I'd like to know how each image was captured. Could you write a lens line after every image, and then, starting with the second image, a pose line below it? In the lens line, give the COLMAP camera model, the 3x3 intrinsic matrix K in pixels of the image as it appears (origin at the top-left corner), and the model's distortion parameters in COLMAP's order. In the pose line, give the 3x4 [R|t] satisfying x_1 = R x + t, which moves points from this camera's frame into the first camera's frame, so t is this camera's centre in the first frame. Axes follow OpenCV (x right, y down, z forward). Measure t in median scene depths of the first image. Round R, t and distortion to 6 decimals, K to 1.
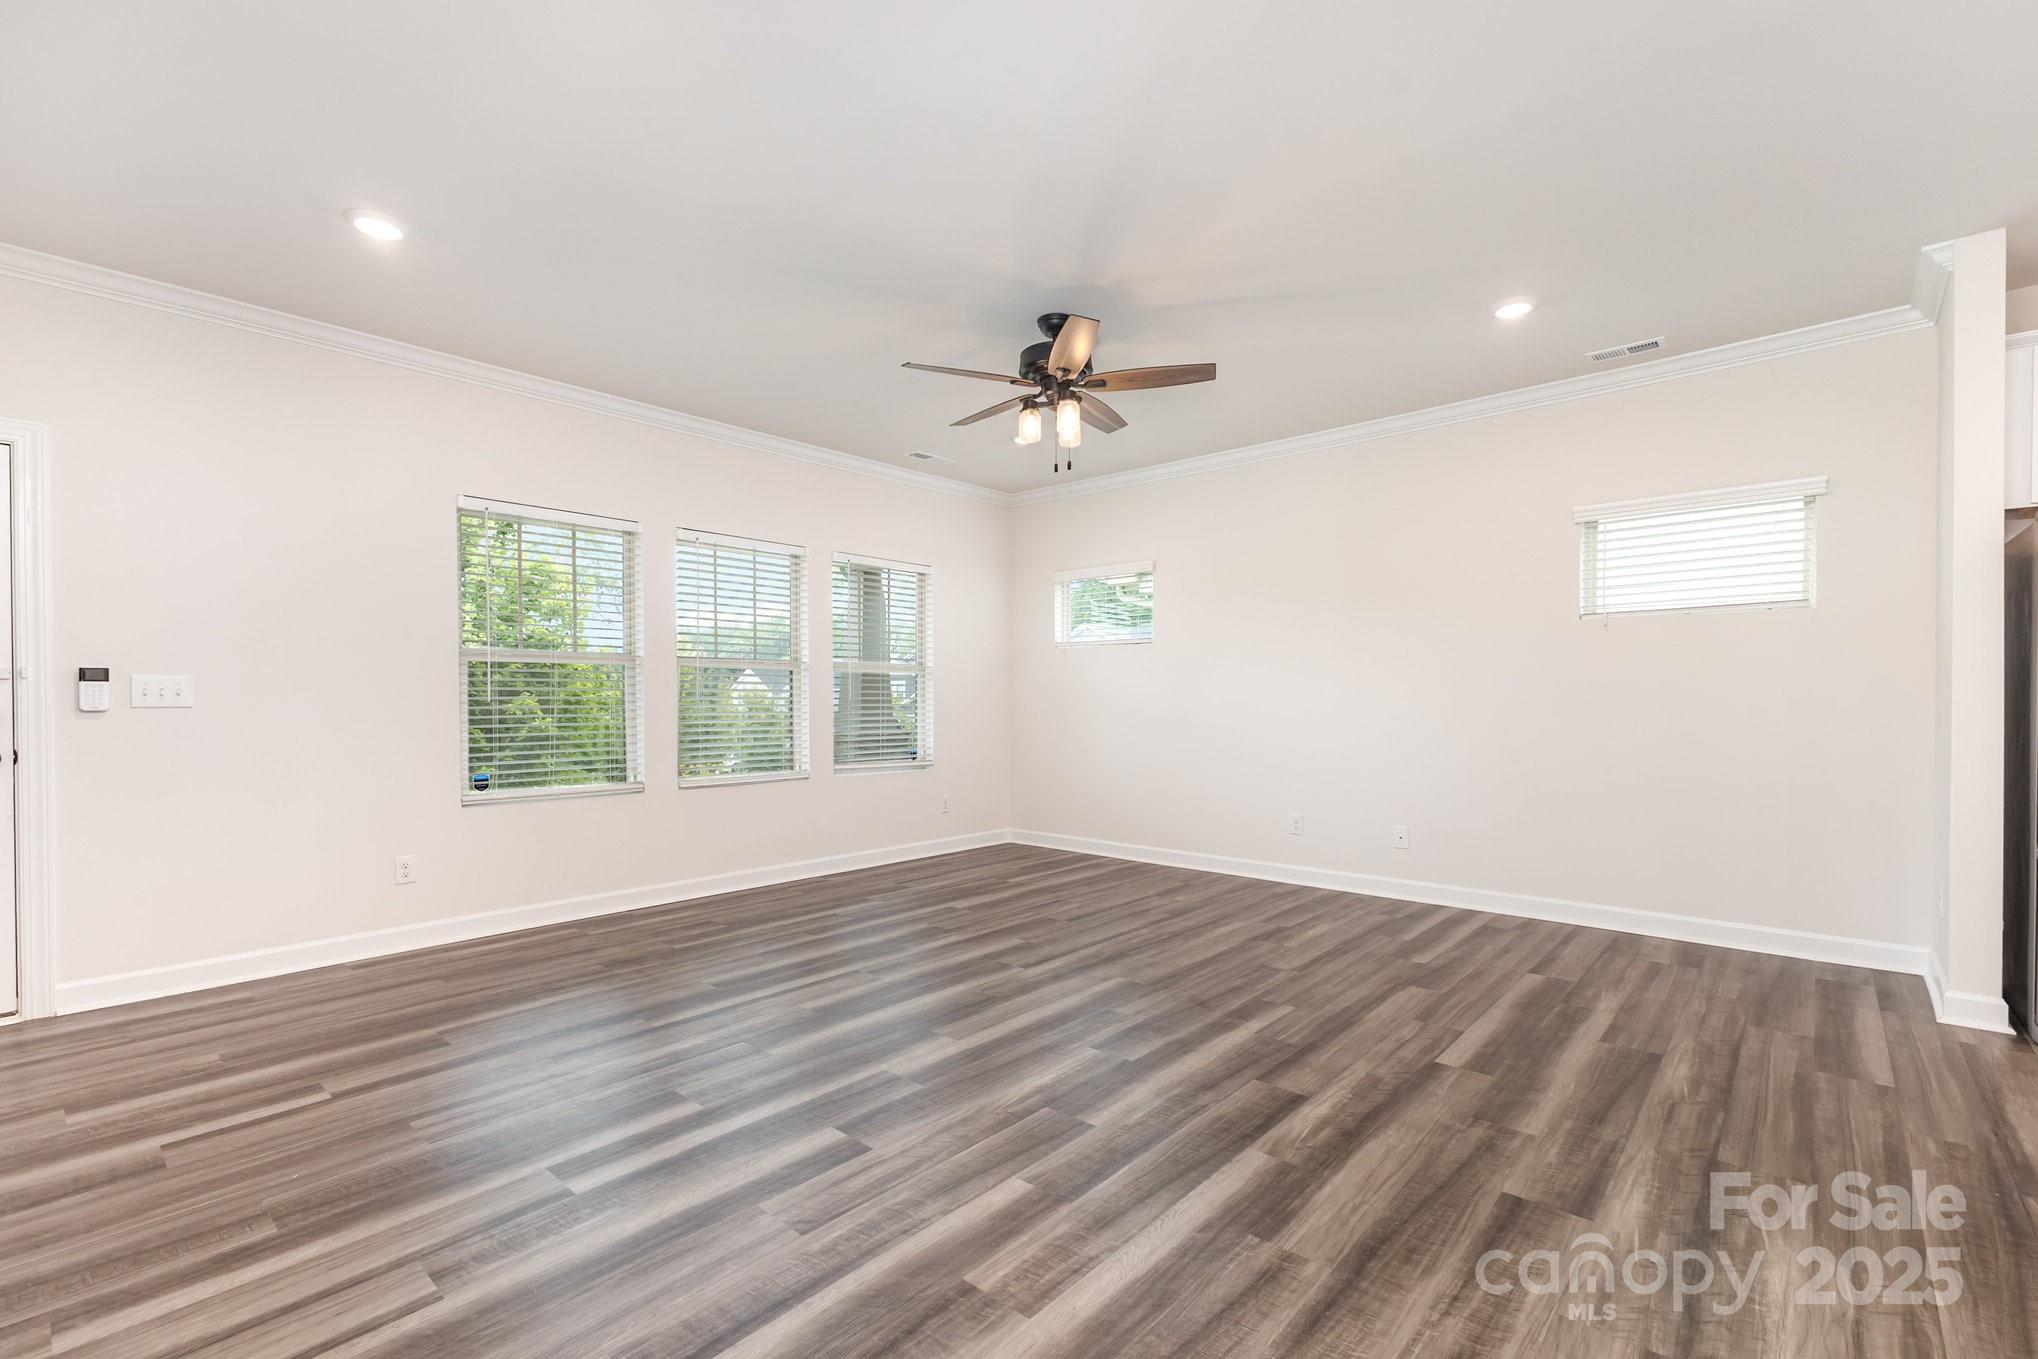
lens RADIAL K [[893.4, 0, 1017.1], [0, 893.4, 702.1], [0, 0, 1]] dist [0.004368, 0.000865]
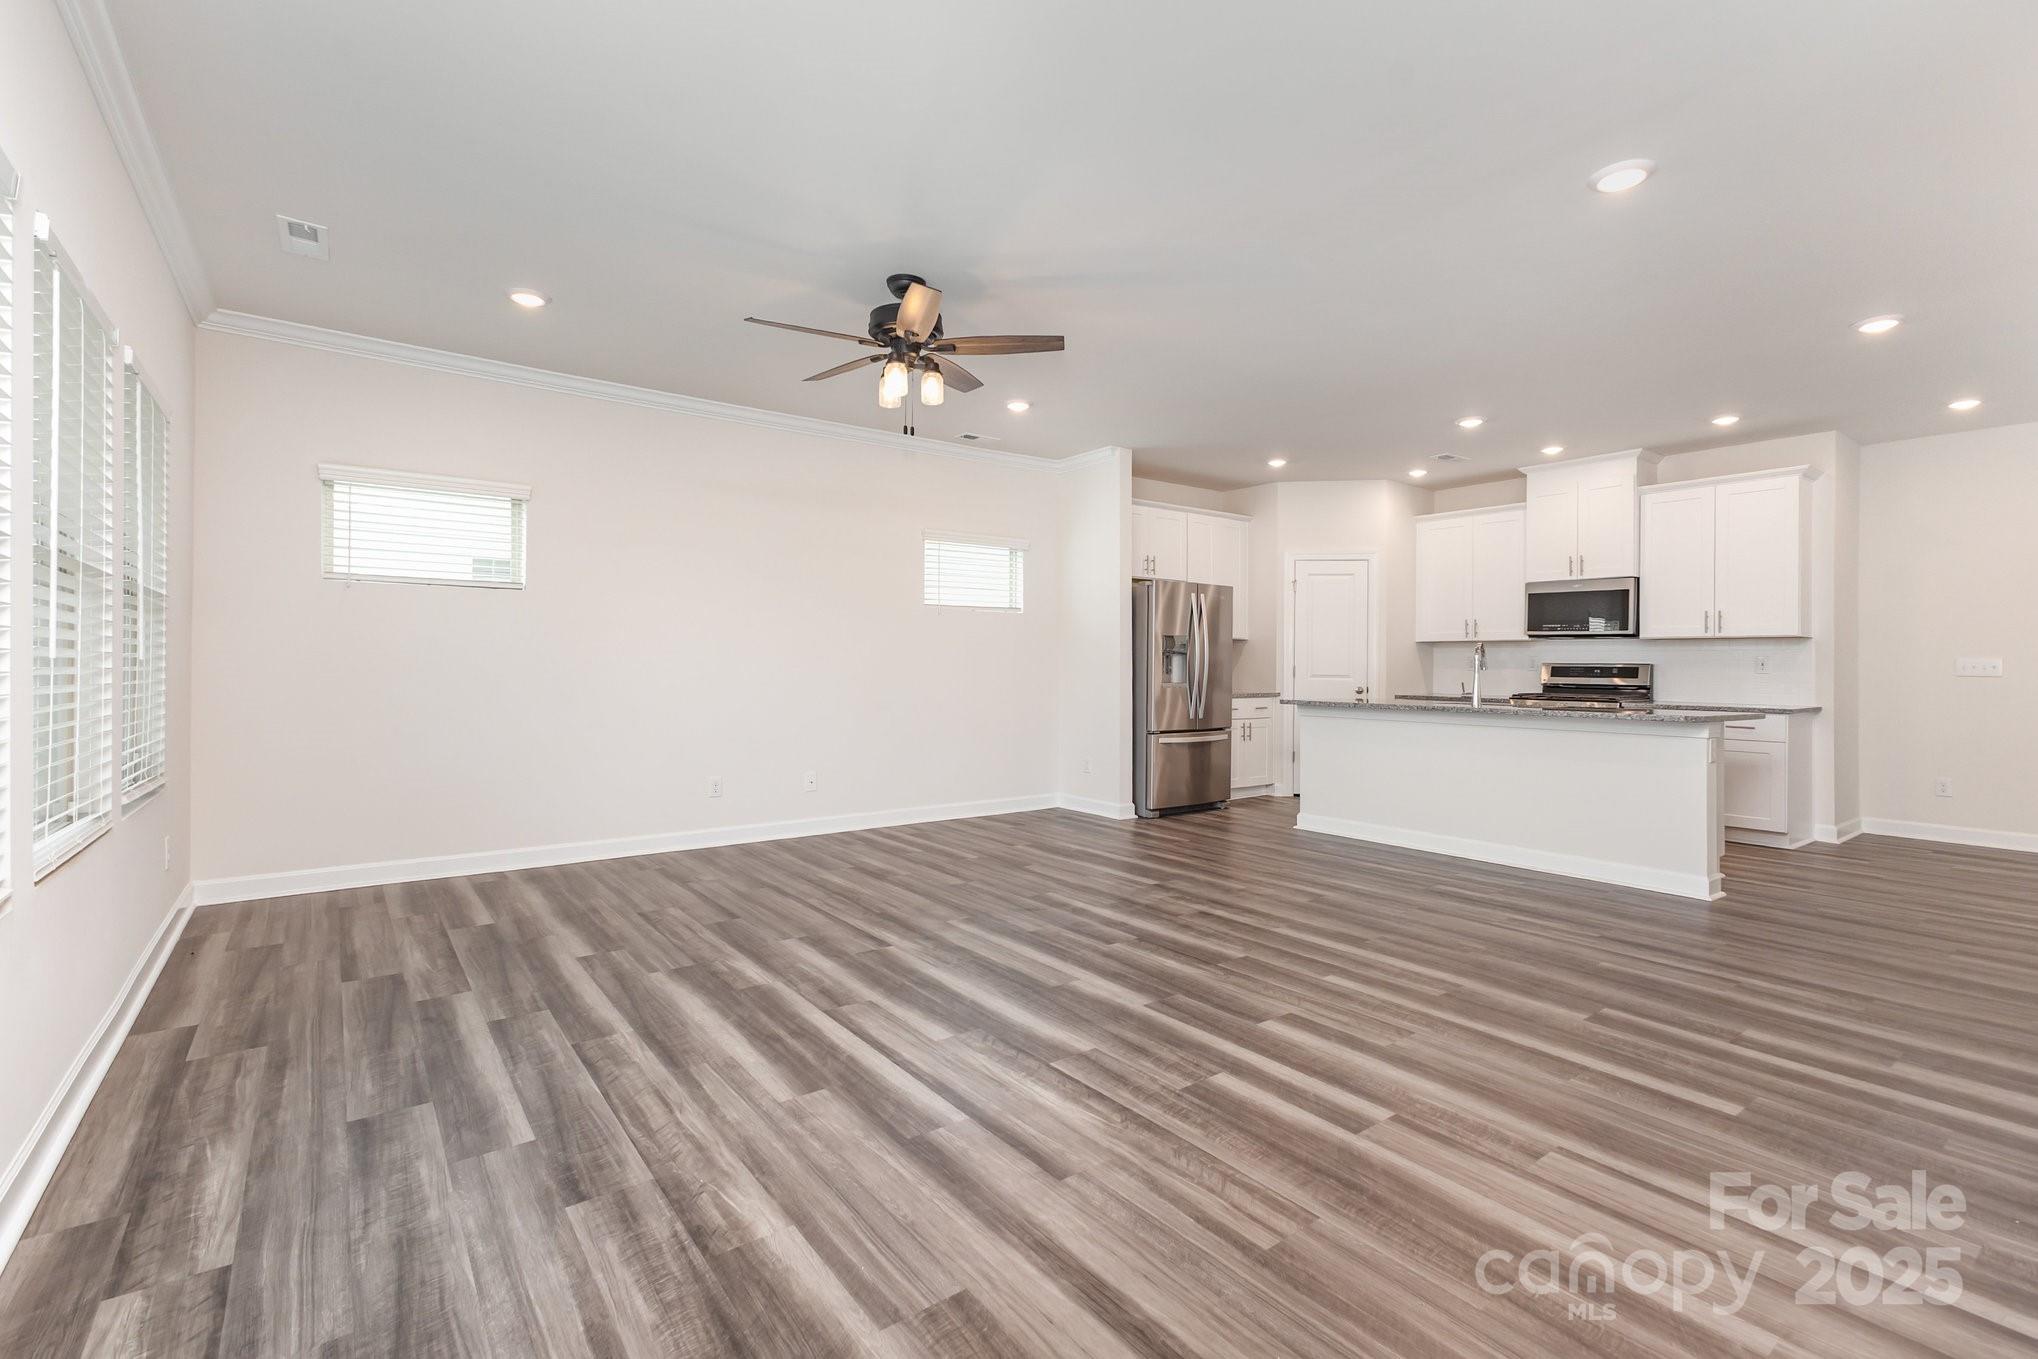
lens RADIAL K [[922.0, 0, 1018.5], [0, 922.0, 653.6], [0, 0, 1]] dist [0.001645, 0.000895]
pose [[0.194404, 0.014404, 0.980816, -1.058743], [-0.004035, 0.999895, -0.013884, -0.000134], [-0.980913, -0.001259, 0.194442, 0.767750]]
